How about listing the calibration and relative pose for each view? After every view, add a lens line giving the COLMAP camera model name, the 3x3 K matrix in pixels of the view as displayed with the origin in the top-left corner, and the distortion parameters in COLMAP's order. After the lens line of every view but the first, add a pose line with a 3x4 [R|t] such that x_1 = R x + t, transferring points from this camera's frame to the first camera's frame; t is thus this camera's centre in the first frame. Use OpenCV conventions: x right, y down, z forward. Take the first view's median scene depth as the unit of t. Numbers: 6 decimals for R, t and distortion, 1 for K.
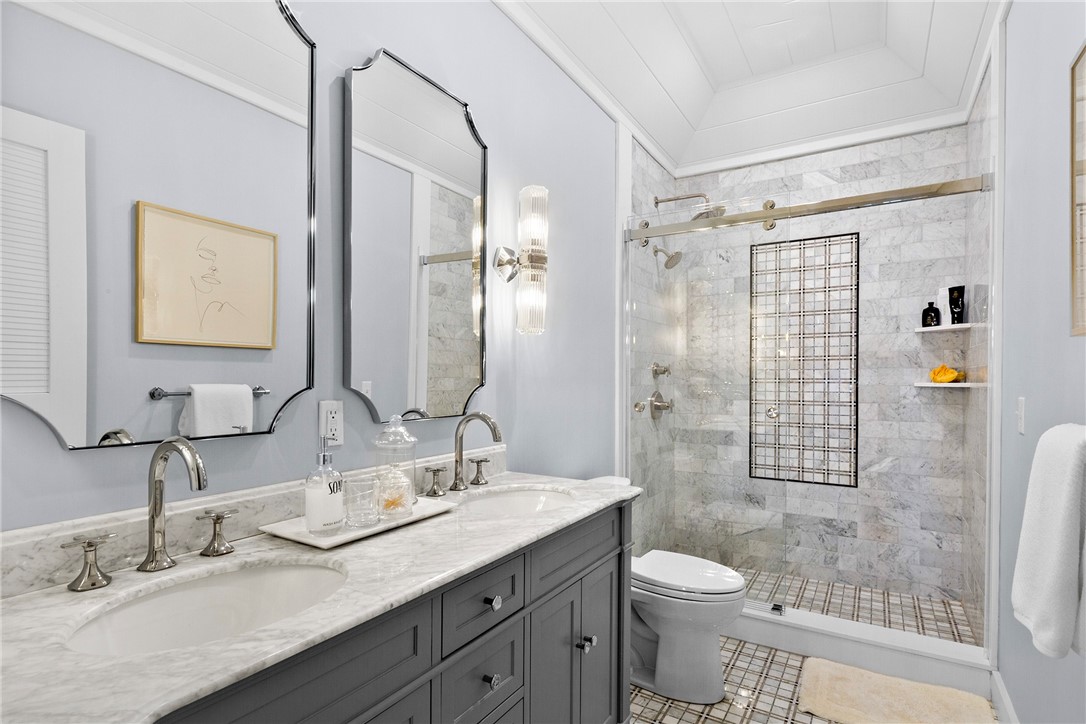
lens RADIAL K [[531.1, 0, 547.3], [0, 531.1, 380.7], [0, 0, 1]] dist [0.004082, -0.001633]
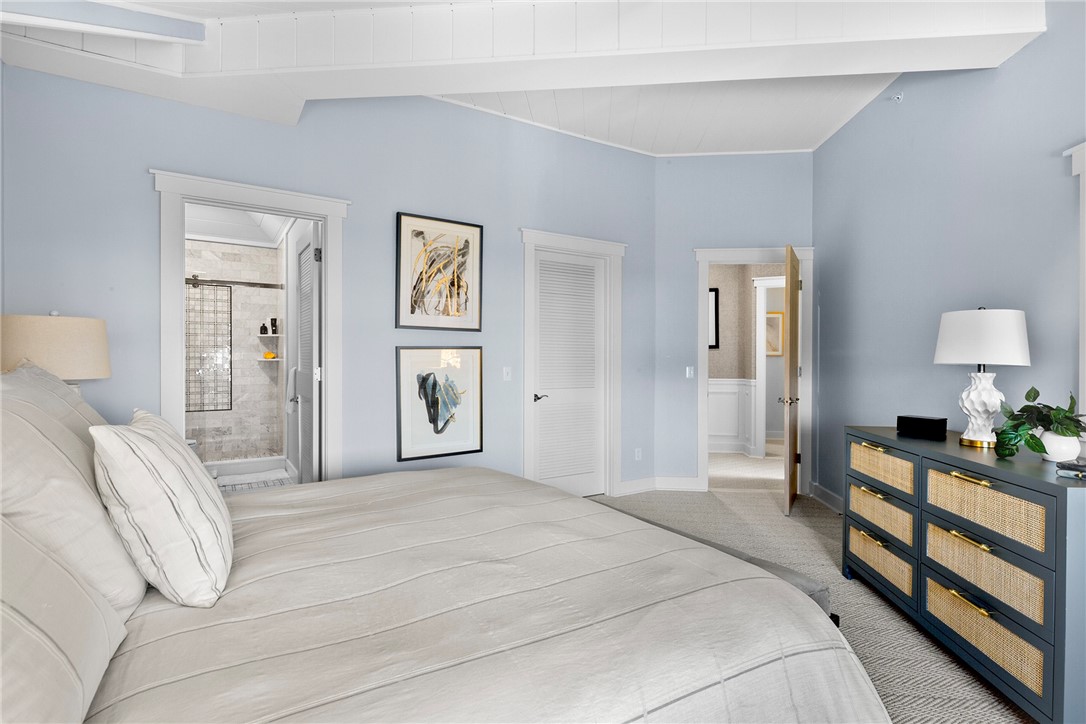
lens RADIAL K [[531.1, 0, 543.5], [0, 531.1, 364.5], [0, 0, 1]] dist [0.004082, -0.001633]
pose [[0.433249, -0.010676, 0.901211, -0.748342], [0.005108, 0.999943, 0.009390, 0.012003], [-0.901260, 0.000535, 0.433279, -0.981214]]
